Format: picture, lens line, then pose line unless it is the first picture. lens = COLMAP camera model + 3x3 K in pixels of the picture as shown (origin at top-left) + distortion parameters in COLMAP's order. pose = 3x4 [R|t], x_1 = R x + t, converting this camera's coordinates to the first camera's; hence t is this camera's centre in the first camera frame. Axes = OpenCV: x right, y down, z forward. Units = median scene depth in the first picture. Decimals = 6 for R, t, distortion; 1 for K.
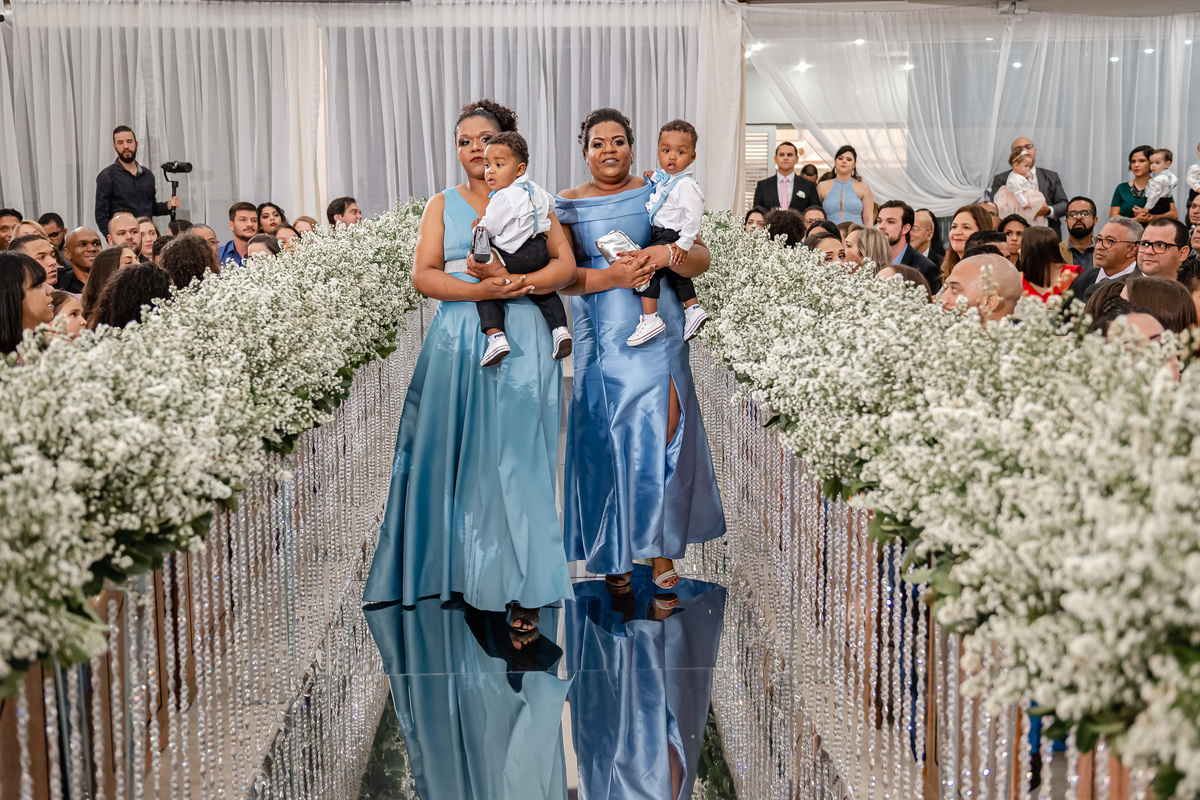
lens RADIAL K [[1462.7, 0, 597.4], [0, 1462.7, 371.6], [0, 0, 1]] dist [0.018743, 0.008591]
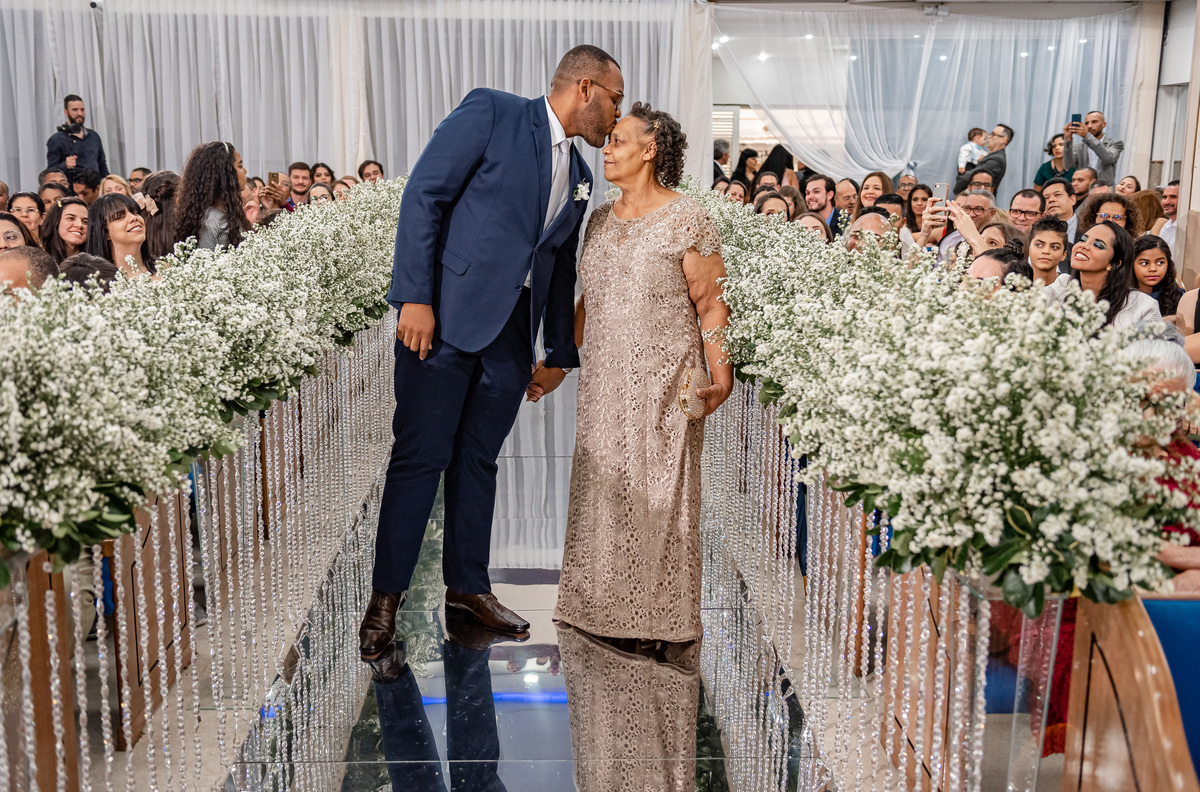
lens RADIAL K [[1284.8, 0, 600.0], [0, 1284.8, 396.0], [0, 0, 1]] dist [0.008009, 0.031288]
pose [[0.999867, 0.014901, 0.006582, 0.016001], [-0.015257, 0.998208, 0.057855, 0.029532], [-0.005708, -0.057947, 0.998303, -0.194244]]
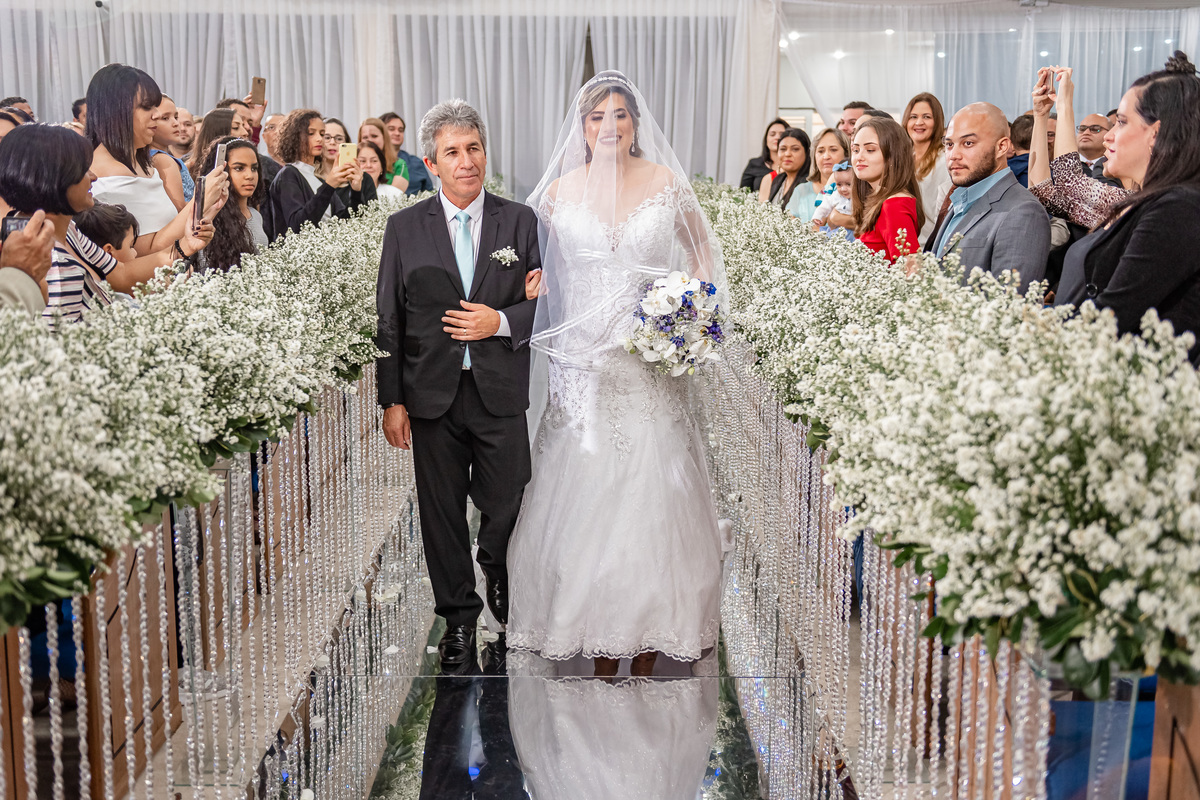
lens RADIAL K [[1431.3, 0, 600.0], [0, 1431.3, 400.0], [0, 0, 1]] dist [0.030634, 0.041694]
pose [[0.999069, 0.017901, -0.039262, 0.041017], [-0.016473, 0.999202, 0.036380, 0.025580], [0.039882, -0.035699, 0.998566, -0.188380]]
